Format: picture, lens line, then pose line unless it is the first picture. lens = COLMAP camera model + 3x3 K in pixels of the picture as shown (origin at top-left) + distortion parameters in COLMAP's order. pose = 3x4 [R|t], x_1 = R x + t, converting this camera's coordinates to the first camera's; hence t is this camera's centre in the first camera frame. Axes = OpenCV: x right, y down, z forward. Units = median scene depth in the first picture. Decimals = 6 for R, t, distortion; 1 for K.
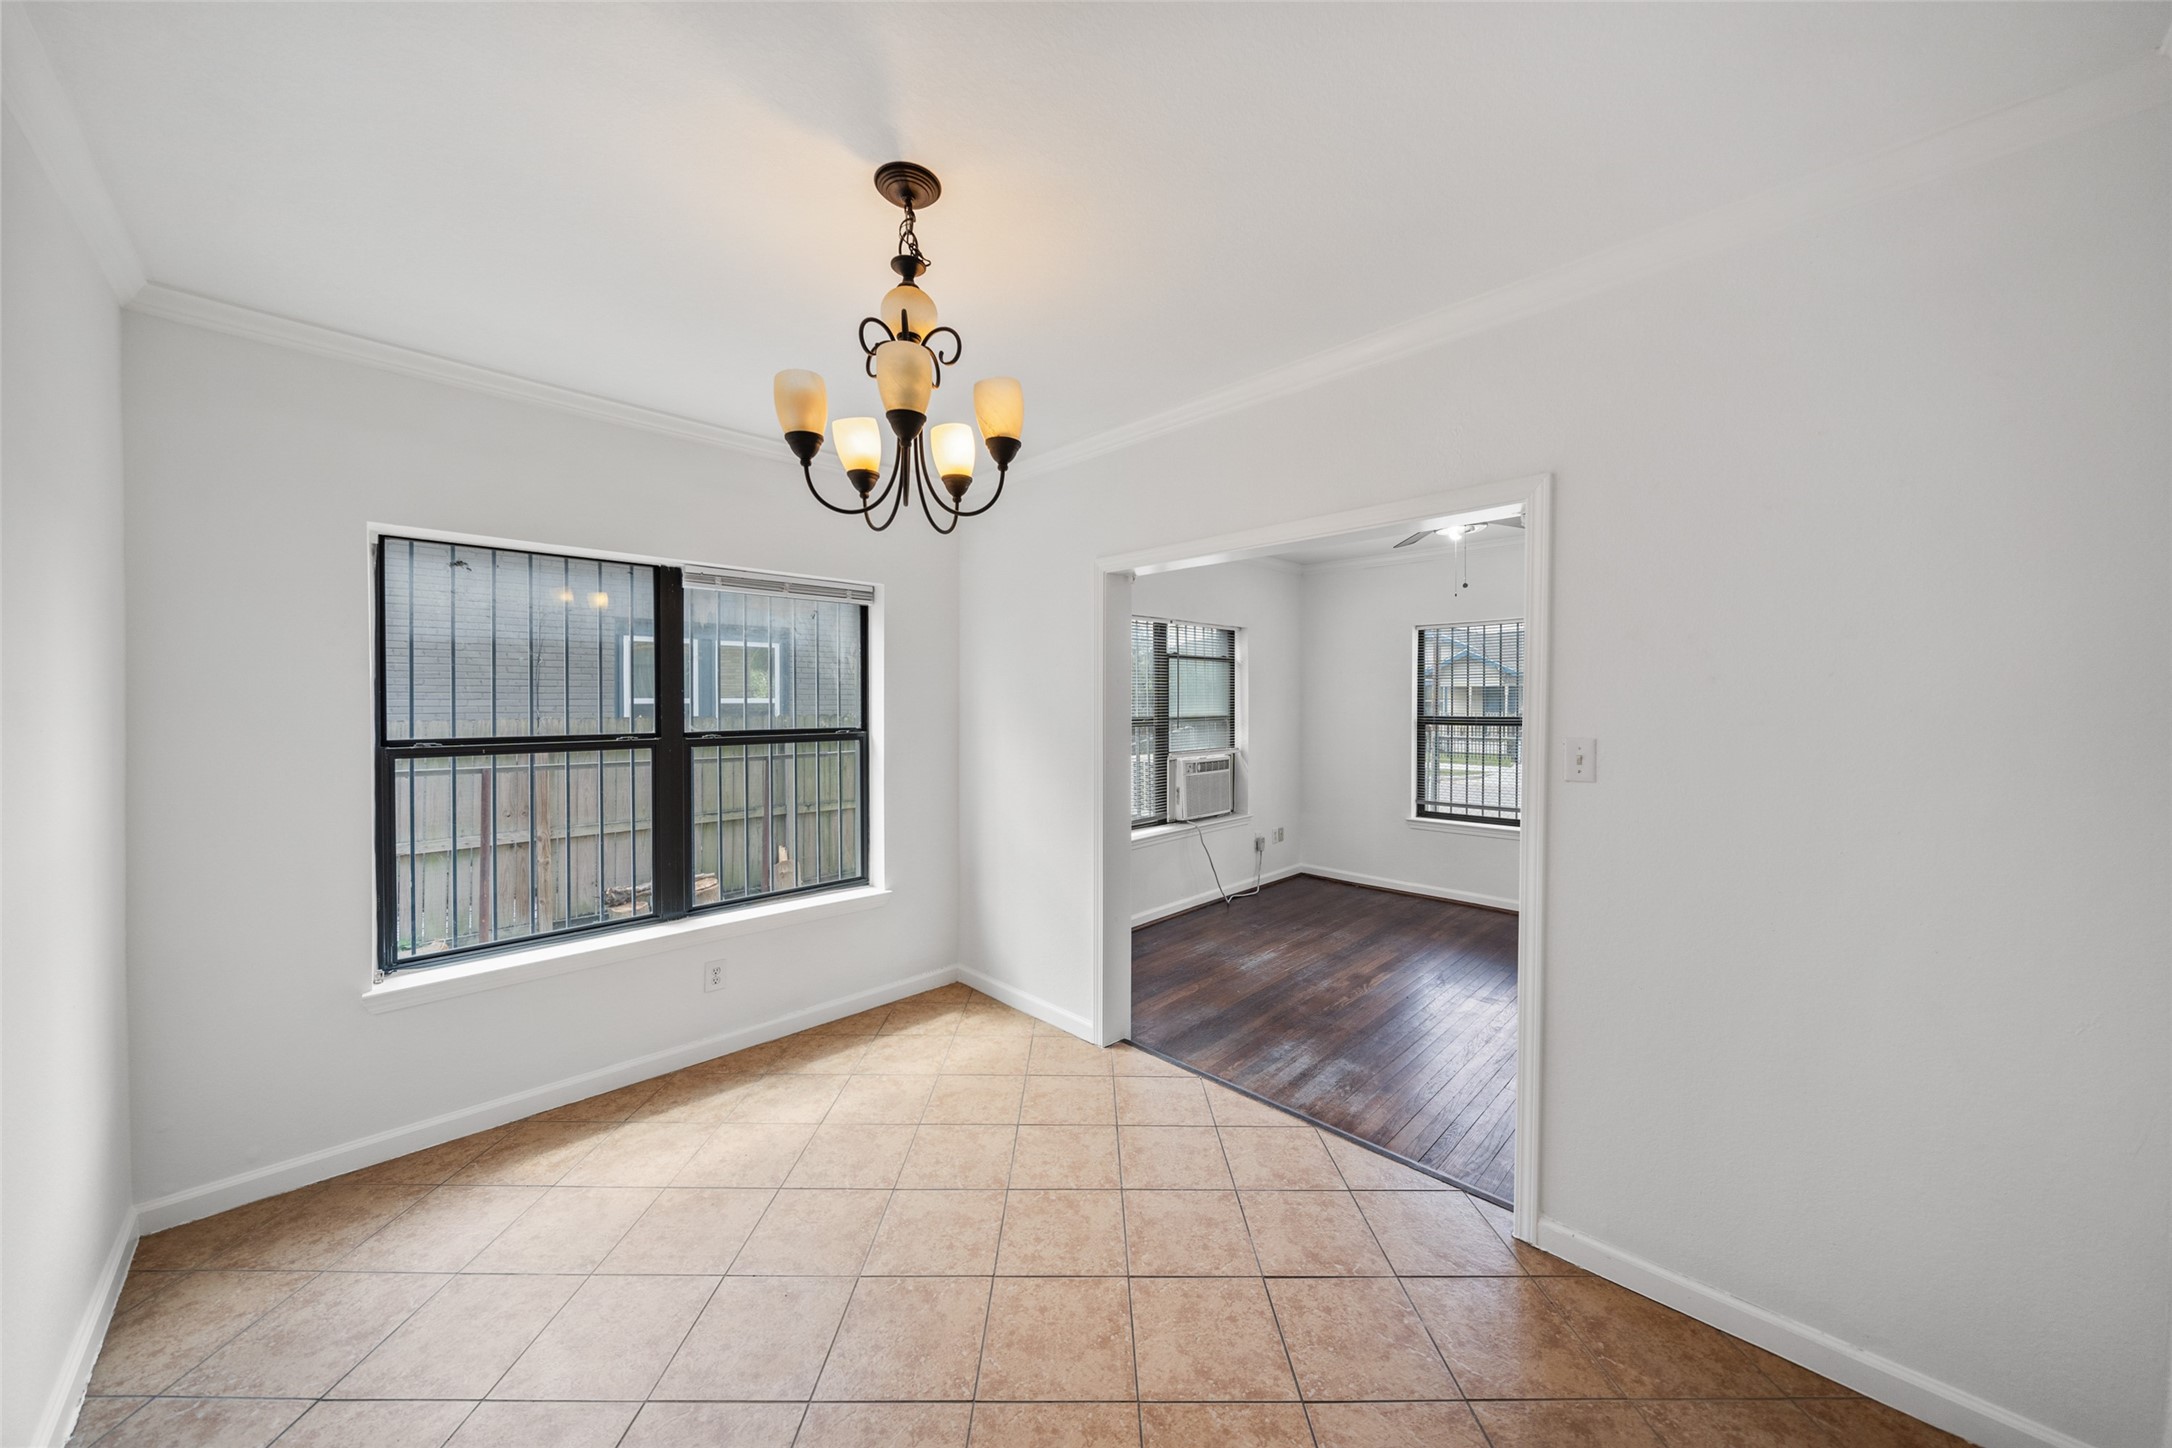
lens RADIAL K [[746.0, 0, 1091.4], [0, 746.0, 710.2], [0, 0, 1]] dist [-0.007666, 0.000111]
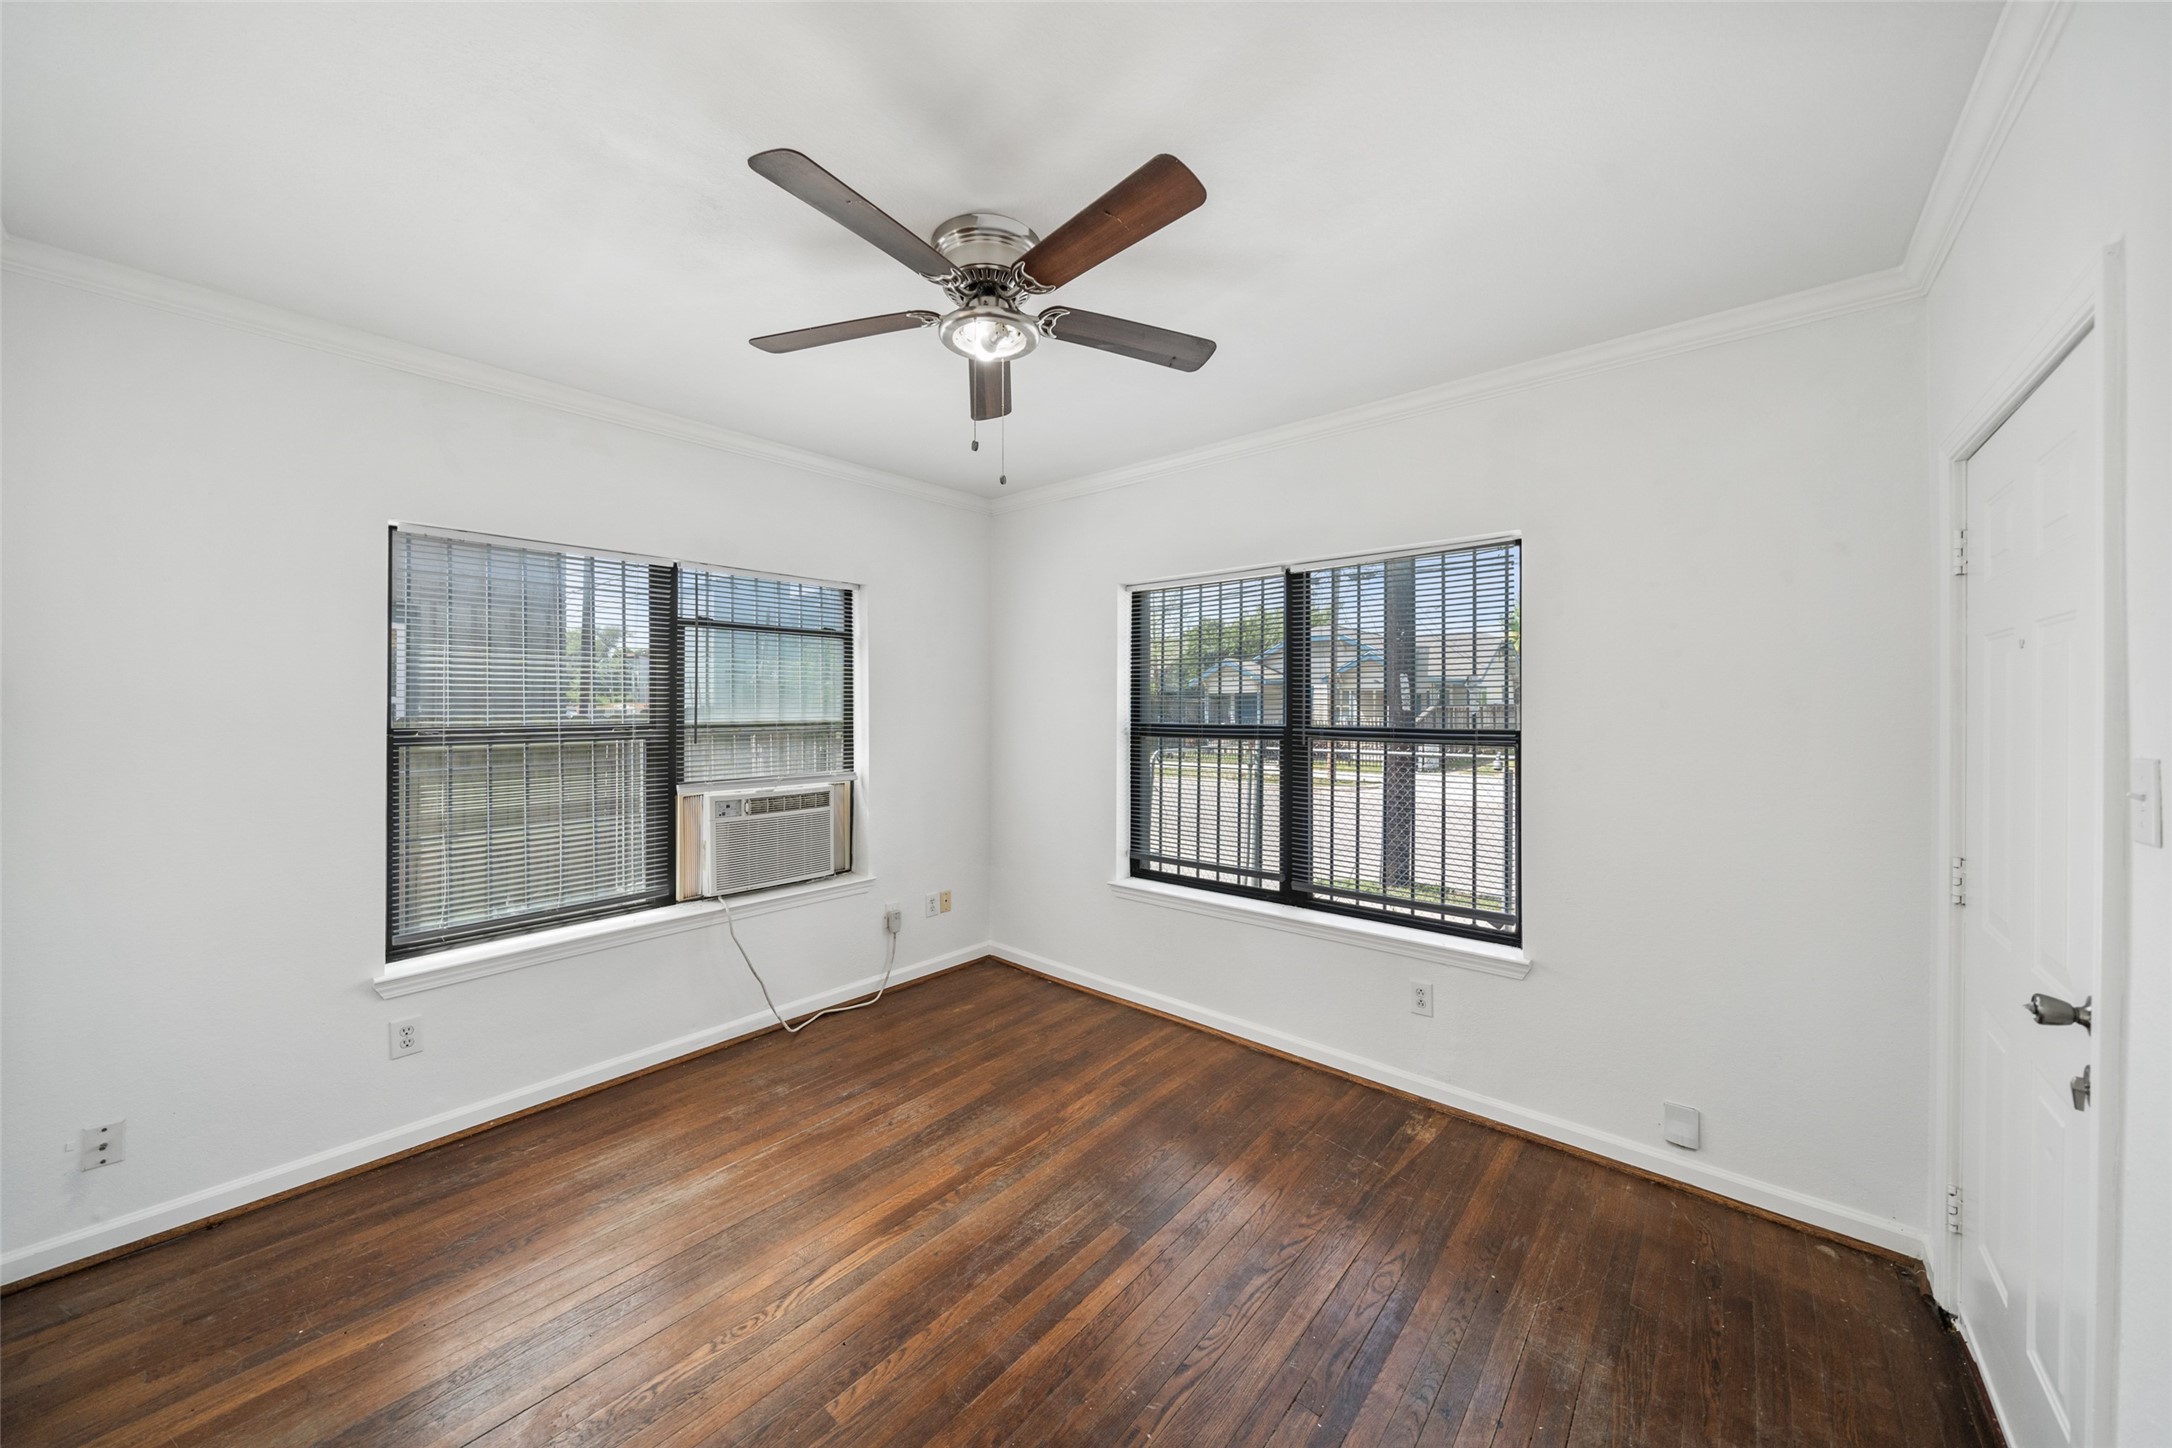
lens RADIAL K [[746.0, 0, 1095.4], [0, 746.0, 709.9], [0, 0, 1]] dist [-0.007666, 0.000111]
pose [[0.997093, 0.006424, 0.075922, 0.383563], [-0.006233, 0.999977, -0.002748, -0.002915], [-0.075937, 0.002266, 0.997110, 0.376327]]
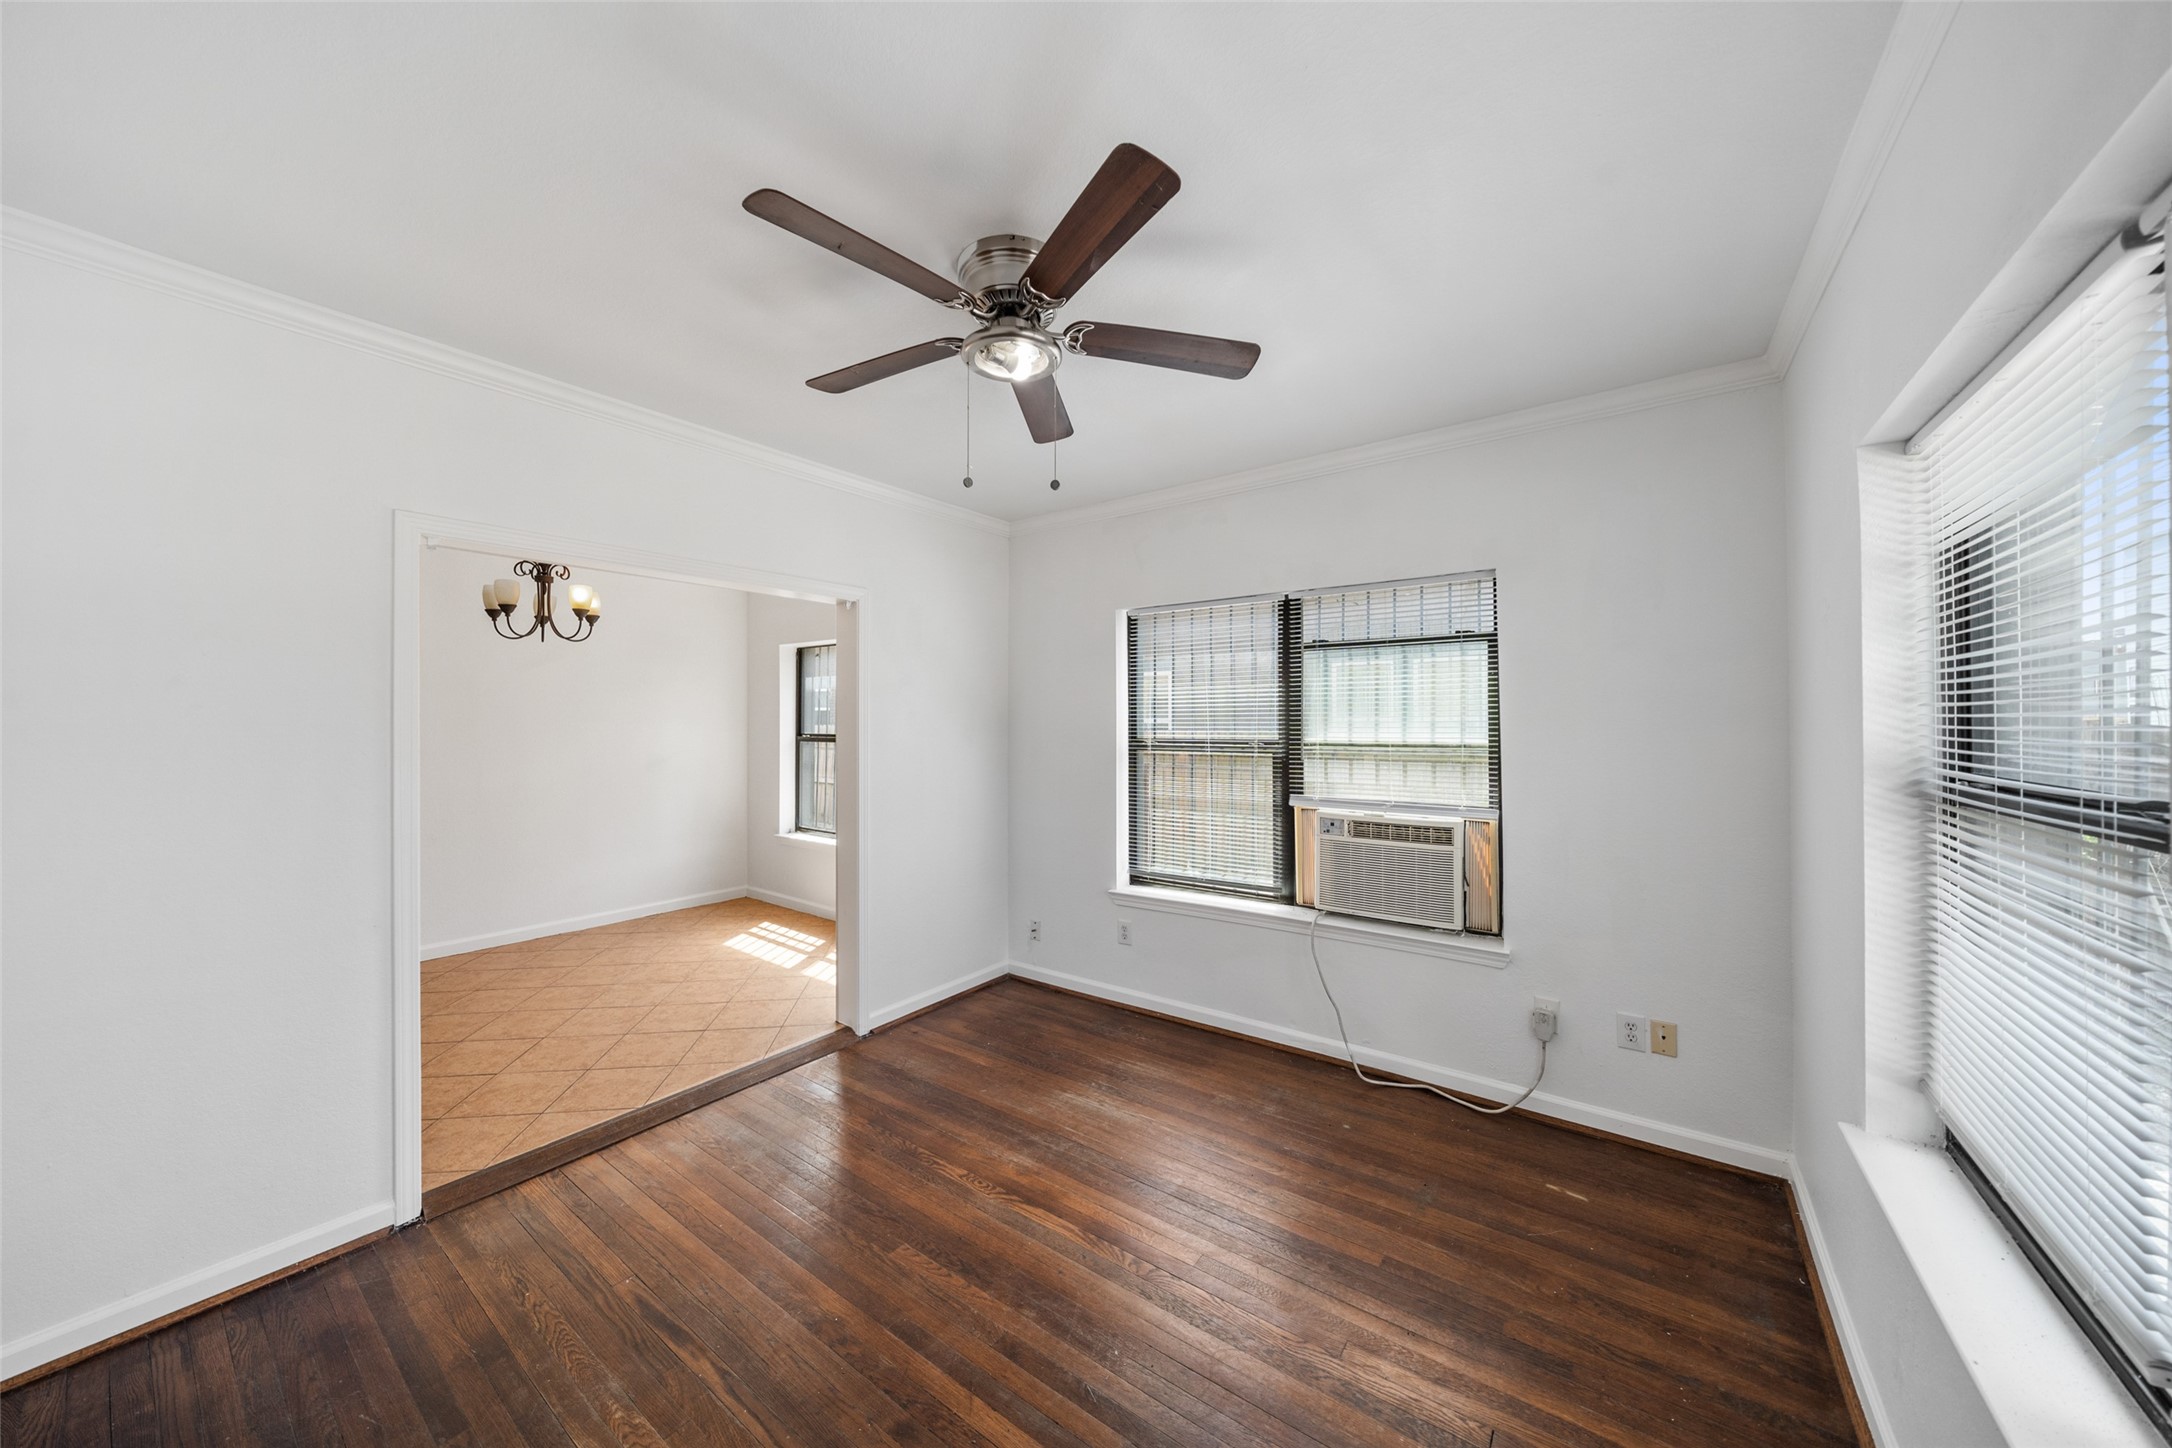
lens RADIAL K [[746.0, 0, 1080.8], [0, 746.0, 712.6], [0, 0, 1]] dist [-0.007666, 0.000111]
pose [[0.140642, -0.004741, -0.990049, 0.707215], [-0.010588, 0.999924, -0.006293, -0.009709], [0.990004, 0.011368, 0.140581, 0.709619]]
